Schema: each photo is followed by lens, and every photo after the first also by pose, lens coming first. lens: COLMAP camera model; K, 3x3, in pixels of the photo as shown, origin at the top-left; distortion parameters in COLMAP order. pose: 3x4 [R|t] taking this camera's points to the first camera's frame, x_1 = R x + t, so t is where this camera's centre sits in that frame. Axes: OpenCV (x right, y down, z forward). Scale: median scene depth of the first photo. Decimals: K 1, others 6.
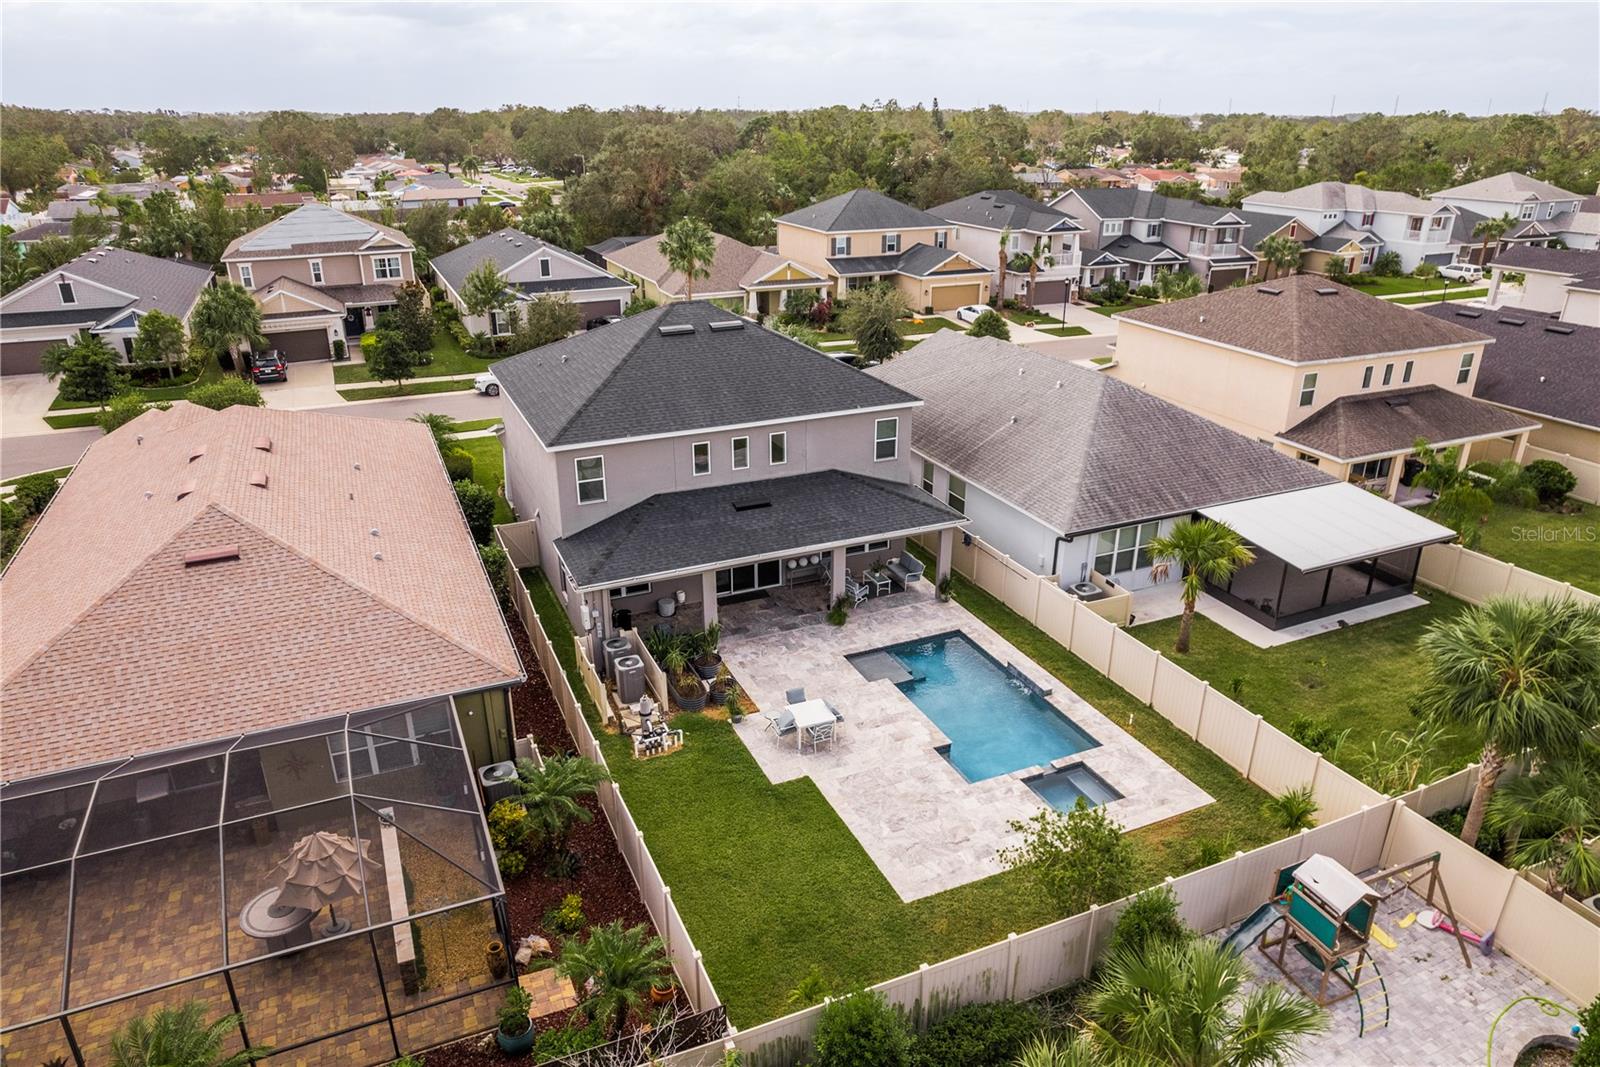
lens RADIAL K [[1049.6, 0, 802.8], [0, 1049.6, 534.4], [0, 0, 1]] dist [-0.085246, 0.069797]
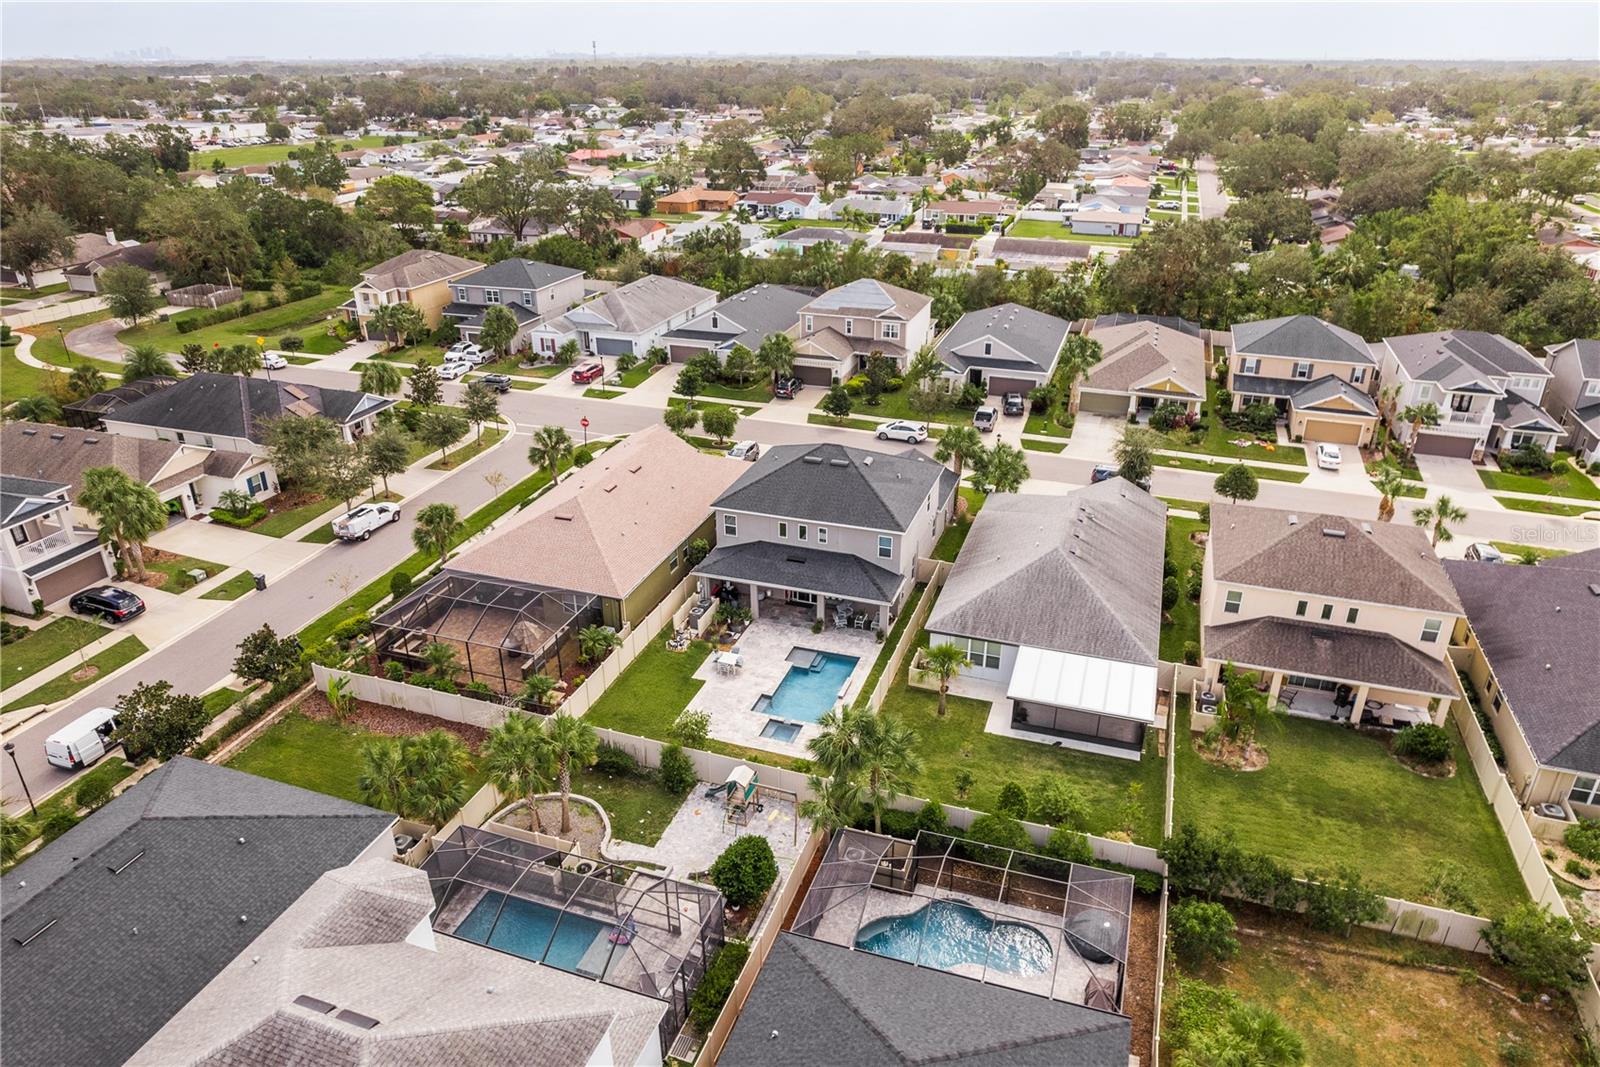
lens RADIAL K [[1049.6, 0, 802.8], [0, 1049.6, 534.4], [0, 0, 1]] dist [-0.085246, 0.069797]
pose [[0.730523, 0.288141, -0.619122, 0.854429], [-0.254999, 0.956142, 0.144110, -0.264344], [0.633492, 0.052600, 0.771959, -0.376223]]
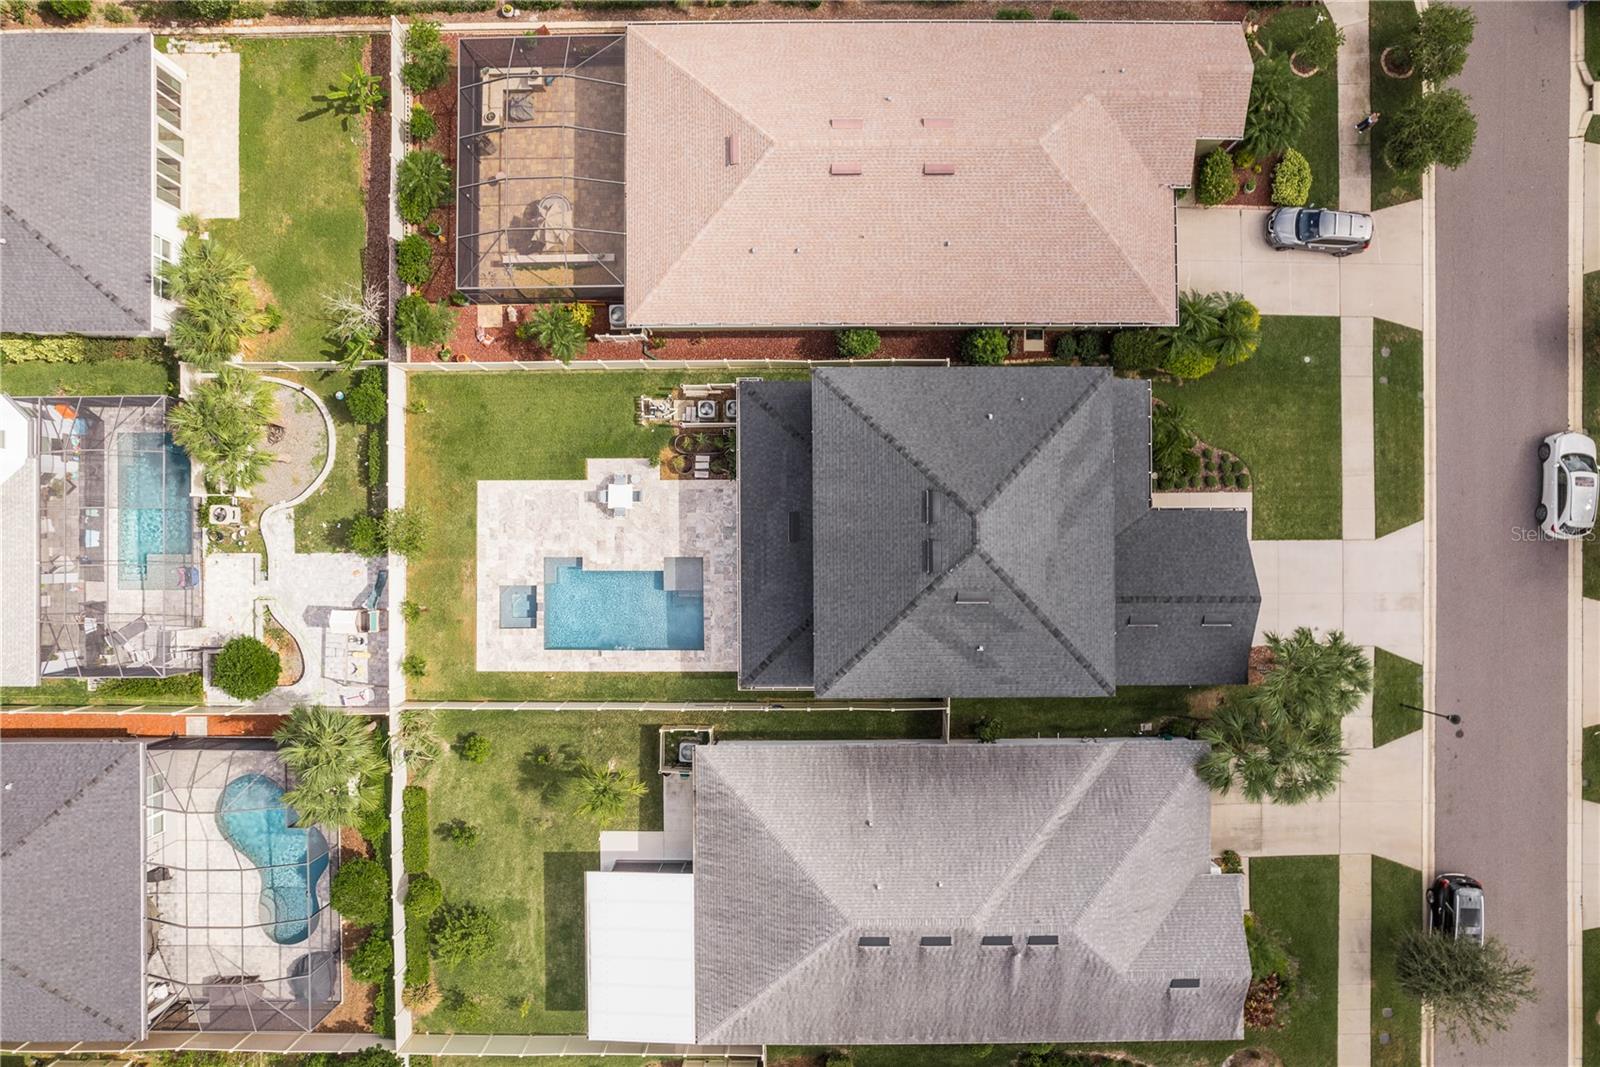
lens RADIAL K [[1026.0, 0, 793.0], [0, 1026.0, 557.0], [0, 0, 1]] dist [-0.047500, 0.001006]
pose [[-0.406527, 0.913490, 0.016485, -0.027031], [-0.335756, -0.166152, 0.927179, -0.886316], [0.849708, 0.371388, 0.374255, 0.396393]]
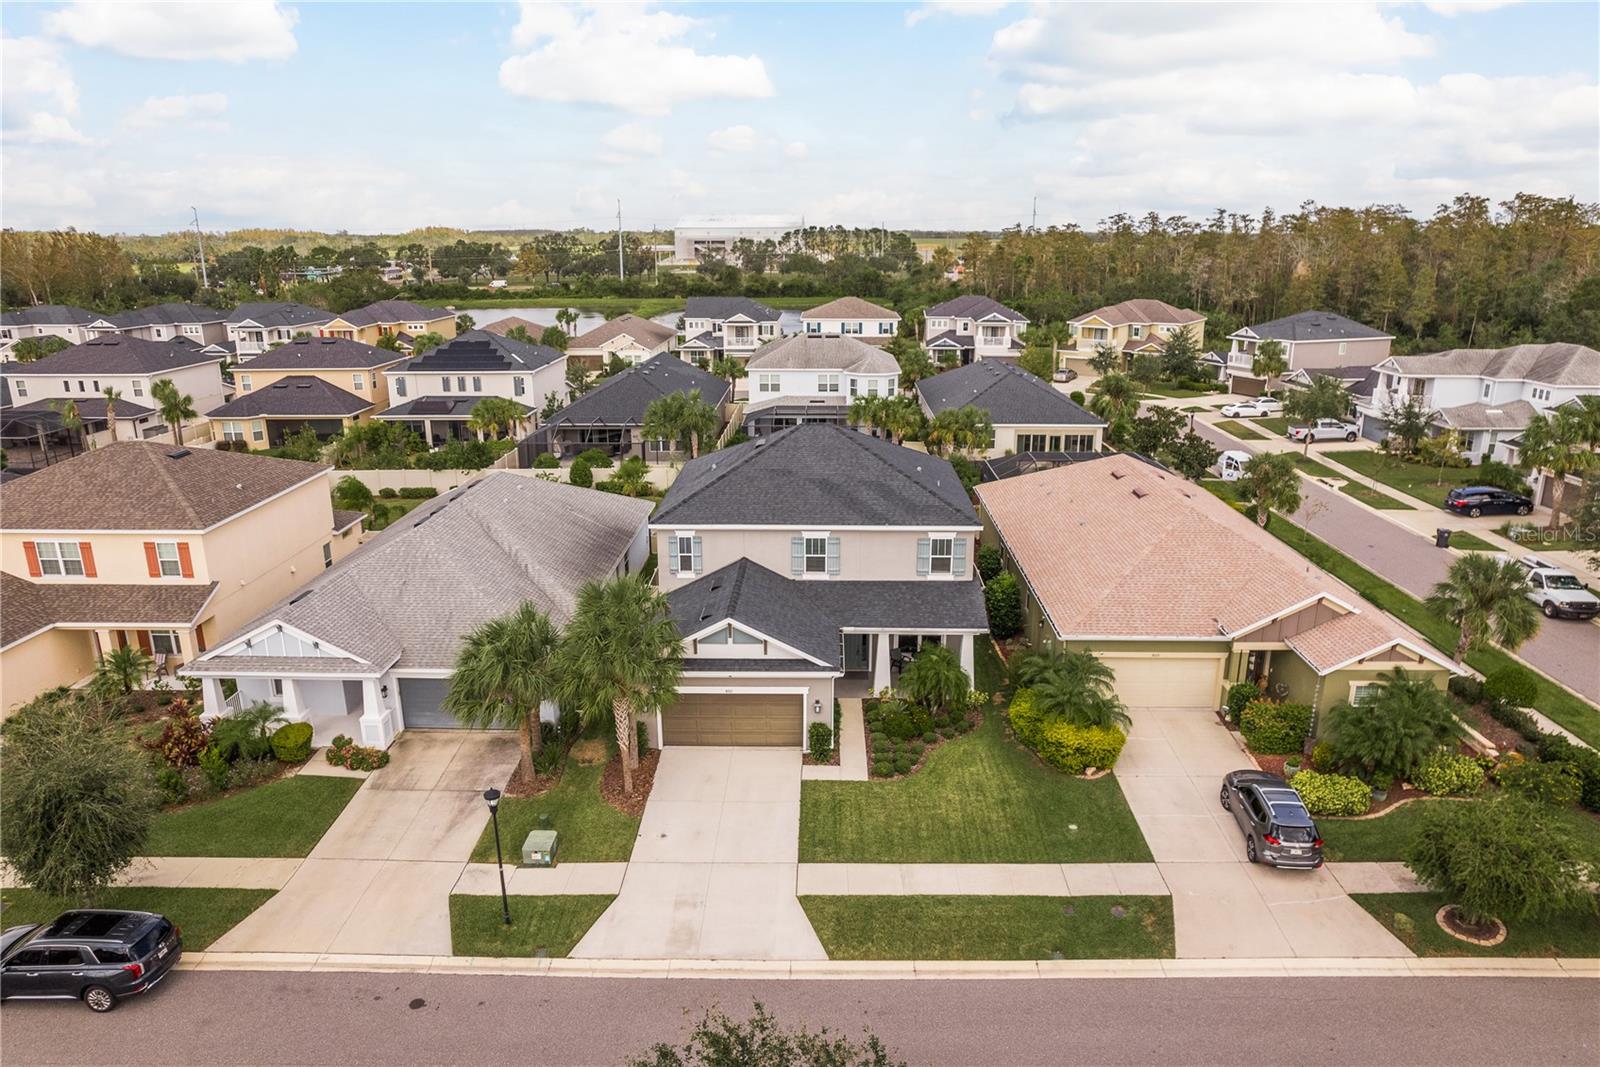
lens RADIAL K [[1049.6, 0, 802.8], [0, 1049.6, 534.4], [0, 0, 1]] dist [-0.085246, 0.069797]
pose [[-0.902734, -0.118518, 0.413551, -0.497927], [0.163343, 0.794884, 0.584362, -0.675200], [-0.397982, 0.595074, -0.698210, 1.570320]]
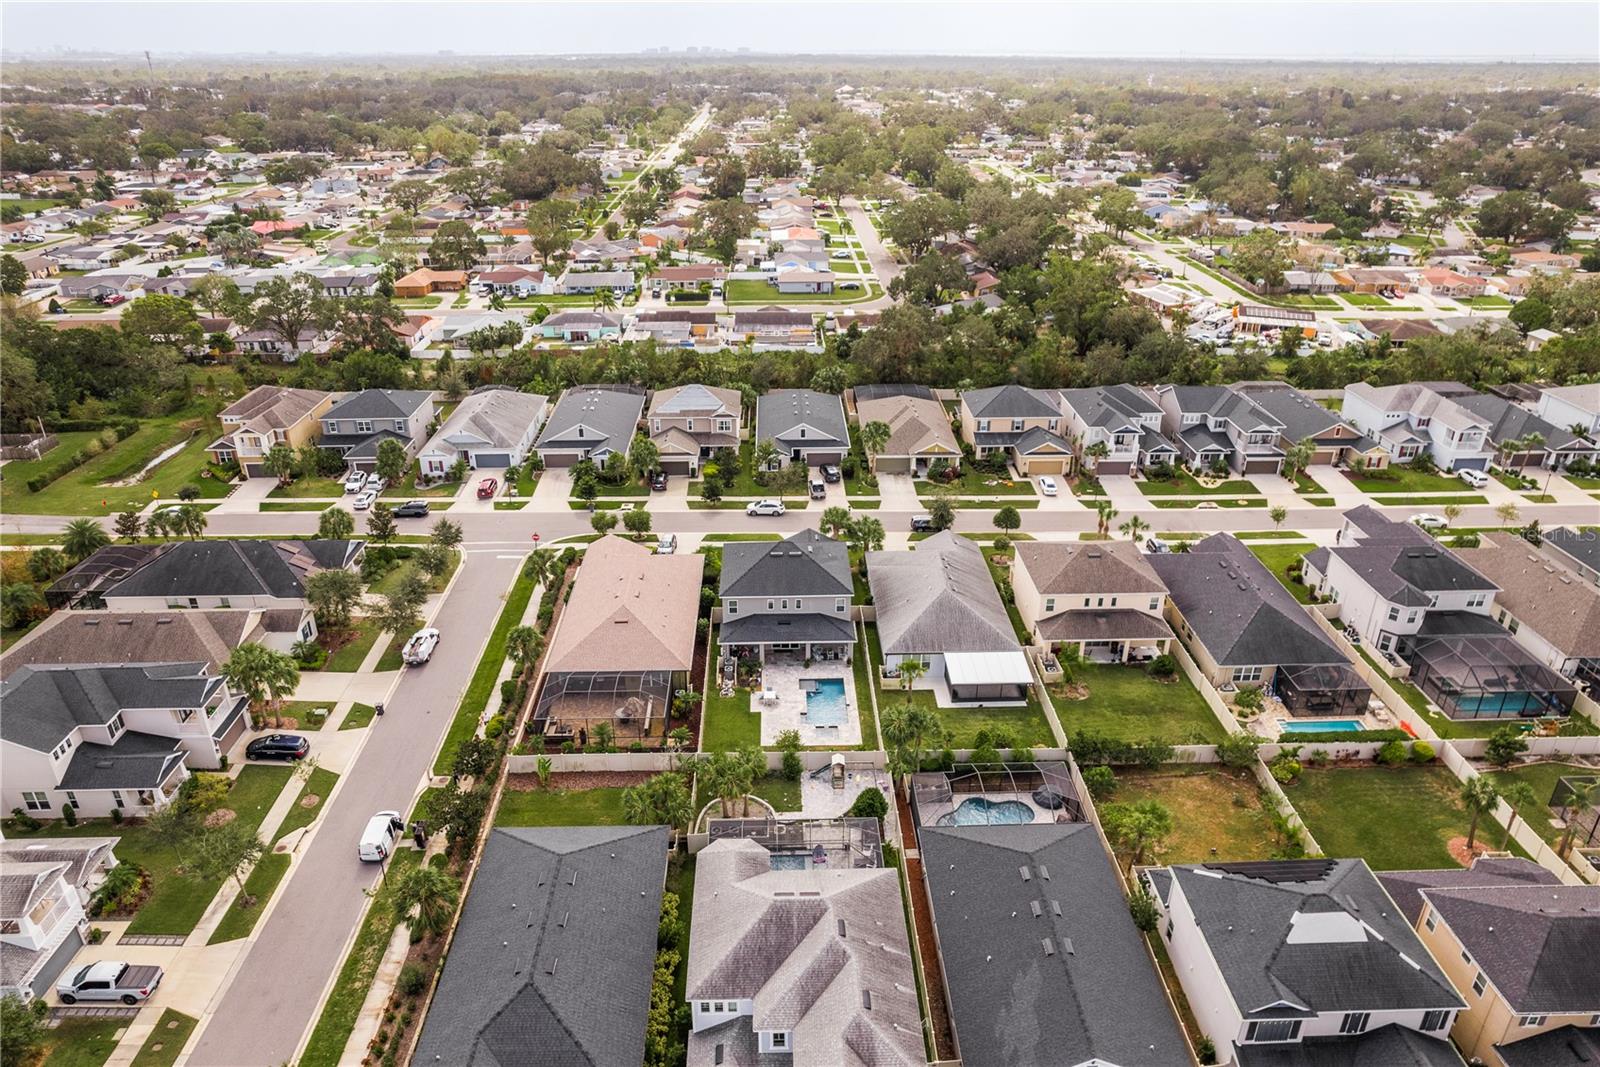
lens RADIAL K [[1059.6, 0, 800.3], [0, 1059.6, 537.6], [0, 0, 1]] dist [-0.083650, 0.072224]
pose [[0.924134, 0.164982, -0.344610, 0.729237], [-0.144923, 0.985924, 0.083374, -0.386100], [0.353515, -0.027107, 0.935036, -1.319561]]
